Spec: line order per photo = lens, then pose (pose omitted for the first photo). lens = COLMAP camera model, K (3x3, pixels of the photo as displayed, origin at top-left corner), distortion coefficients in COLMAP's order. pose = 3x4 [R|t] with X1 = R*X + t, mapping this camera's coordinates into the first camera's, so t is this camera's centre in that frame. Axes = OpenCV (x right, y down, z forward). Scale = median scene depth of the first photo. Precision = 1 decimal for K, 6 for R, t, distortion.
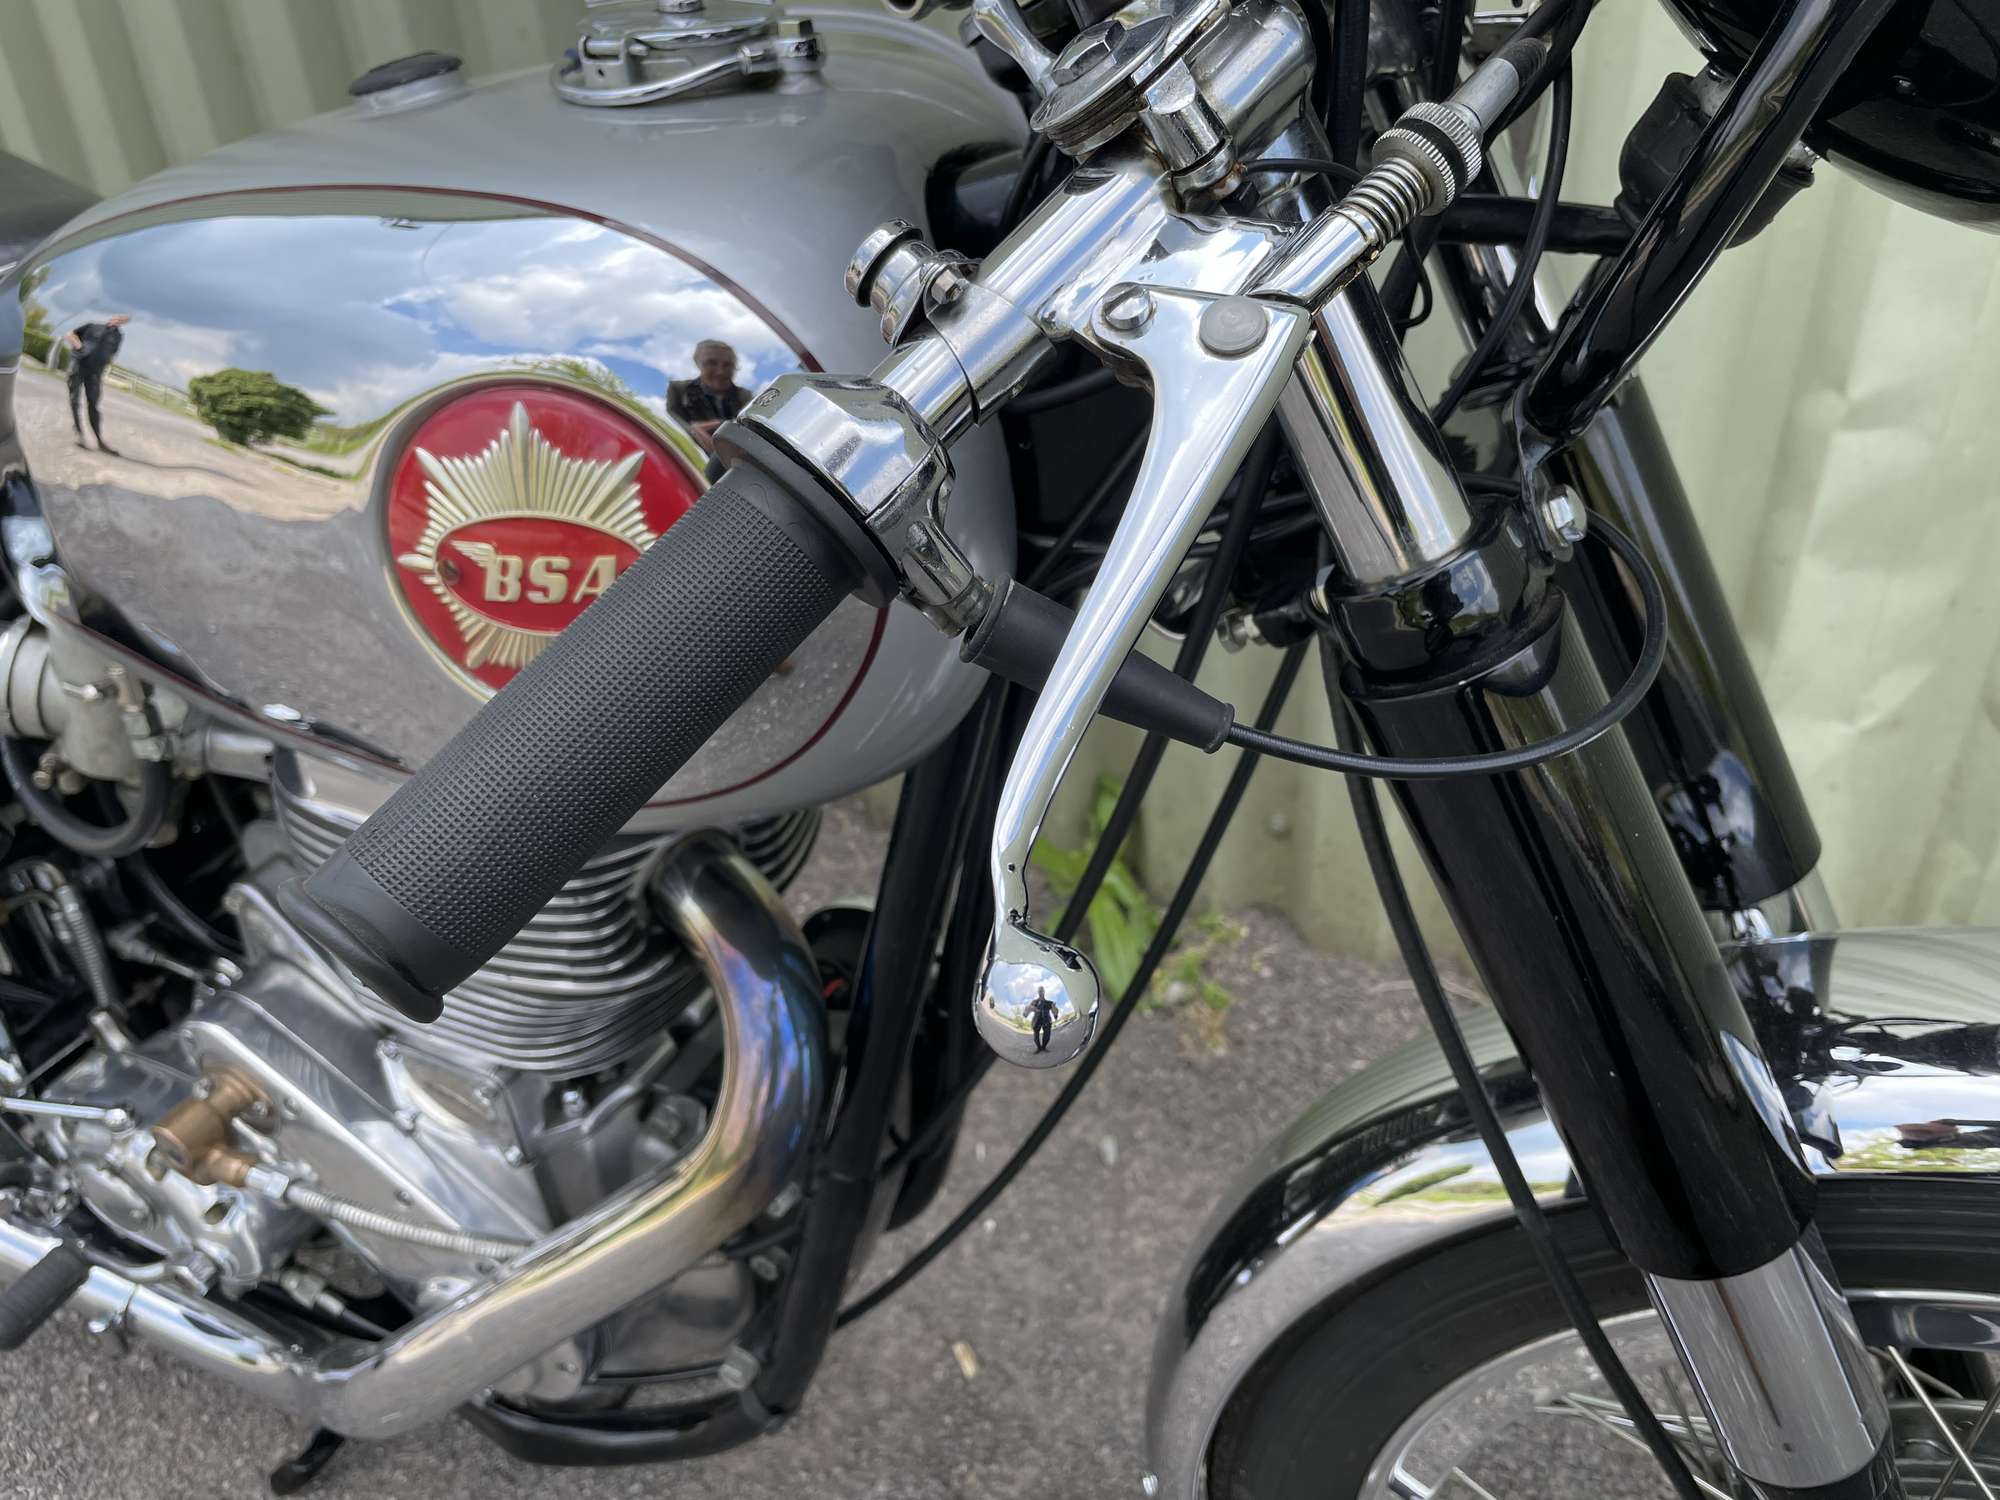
lens RADIAL K [[1559.9, 0, 997.4], [0, 1559.9, 756.6], [0, 0, 1]] dist [0.061770, -0.112756]
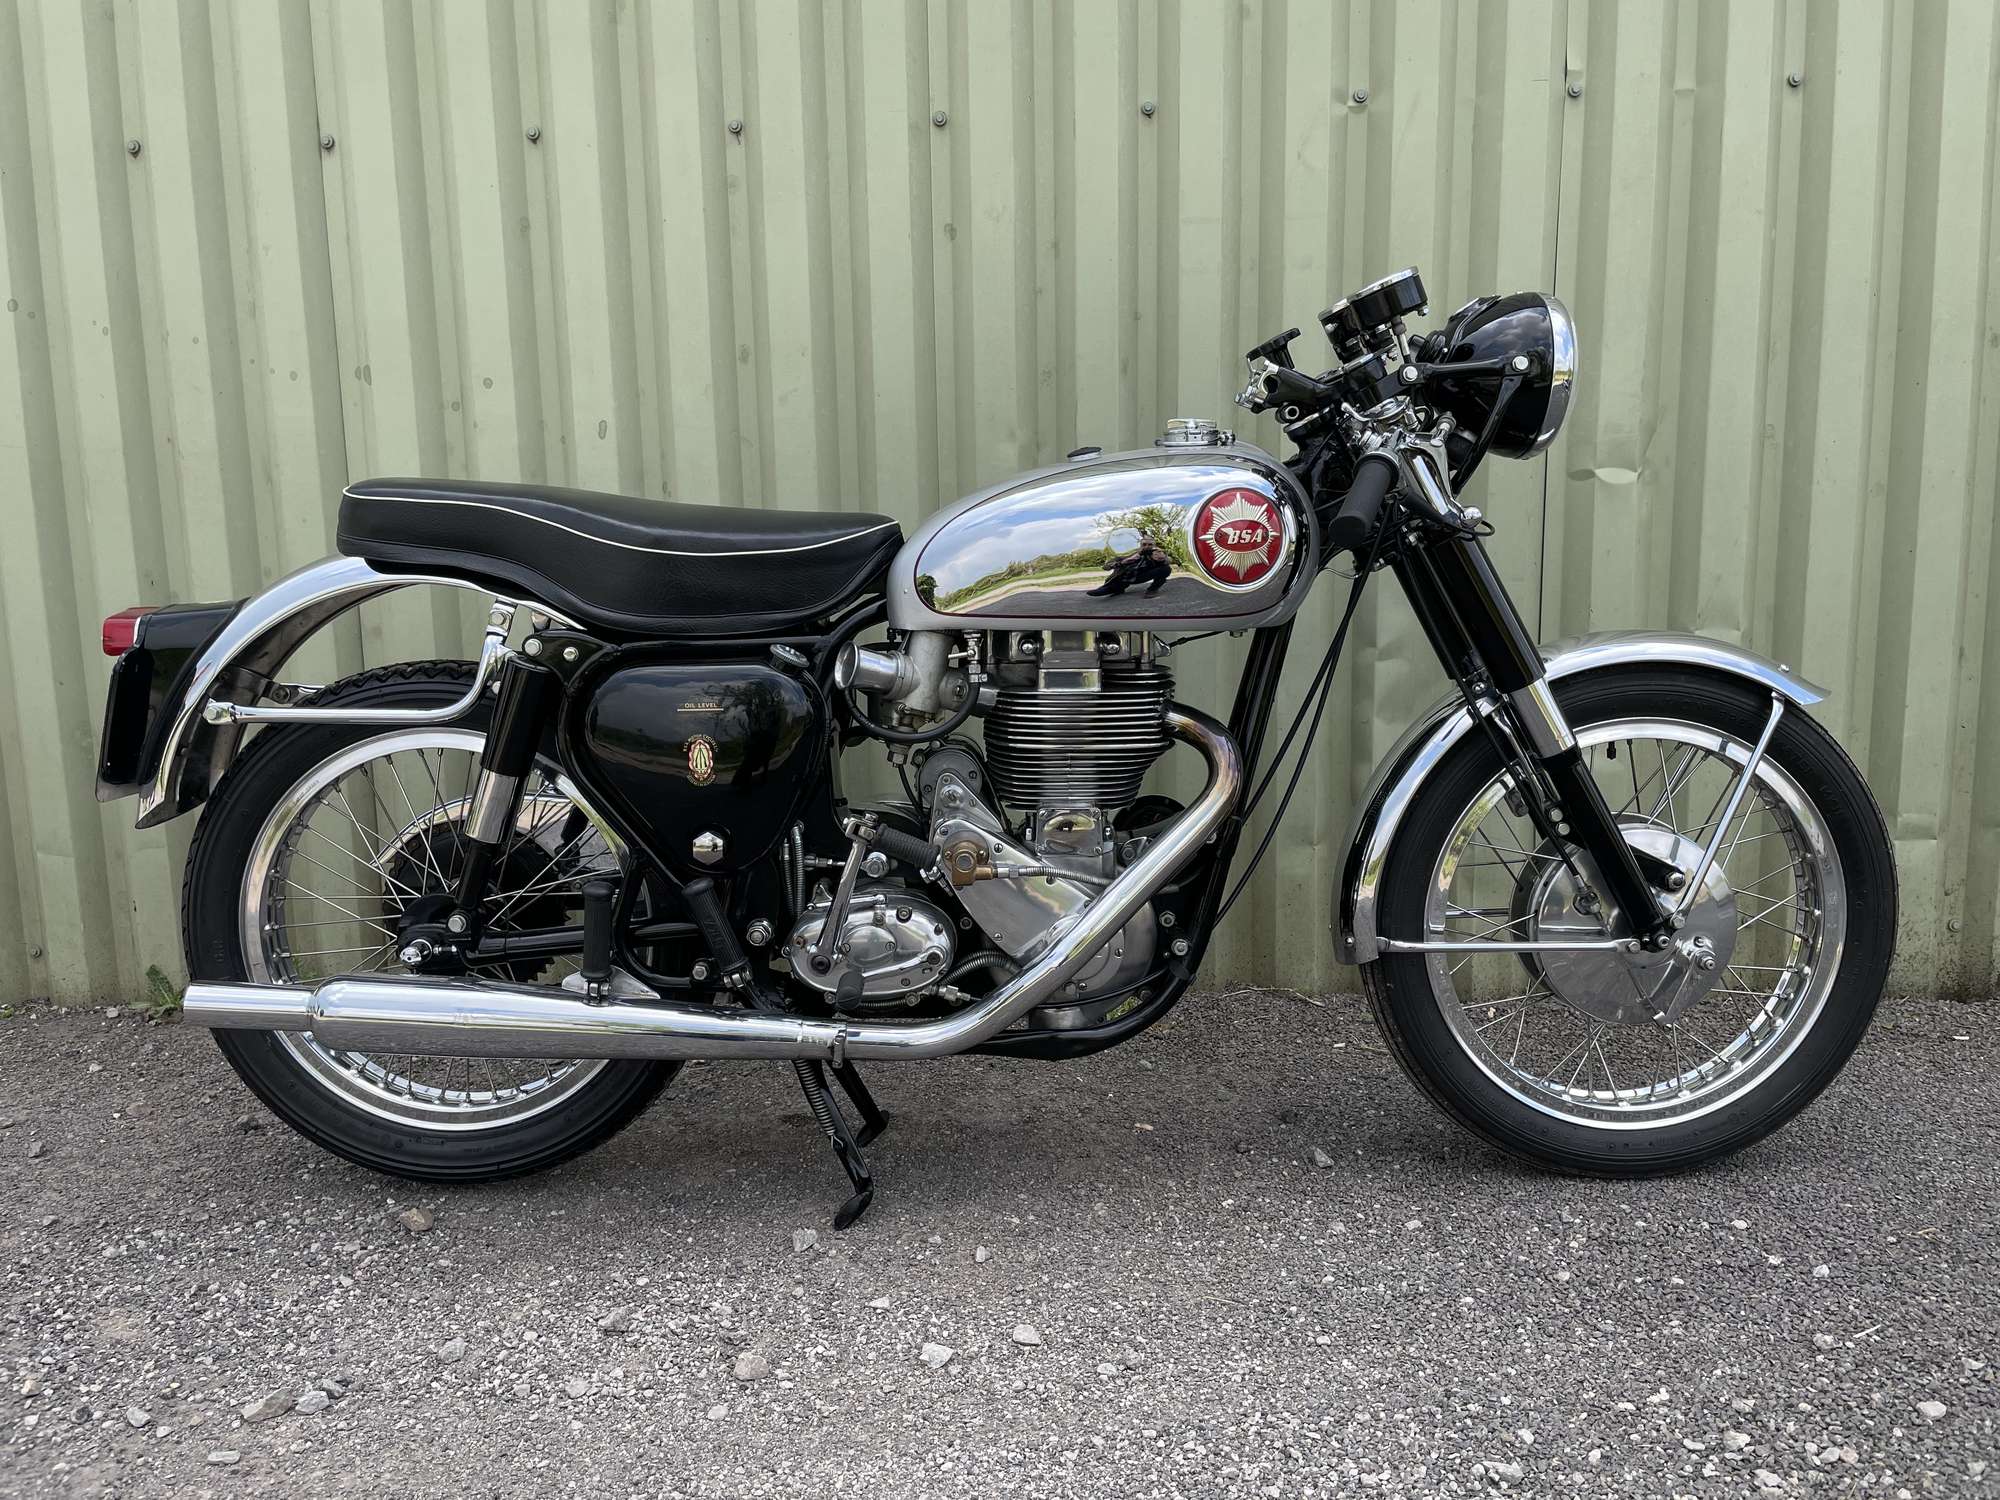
lens RADIAL K [[1517.8, 0, 1106.2], [0, 1517.8, 749.7], [0, 0, 1]] dist [0.082392, -0.000414]
pose [[0.866464, -0.043371, 0.497352, -0.974173], [0.247861, 0.902140, -0.353141, 0.632659], [-0.433365, 0.429258, 0.792422, -0.637010]]
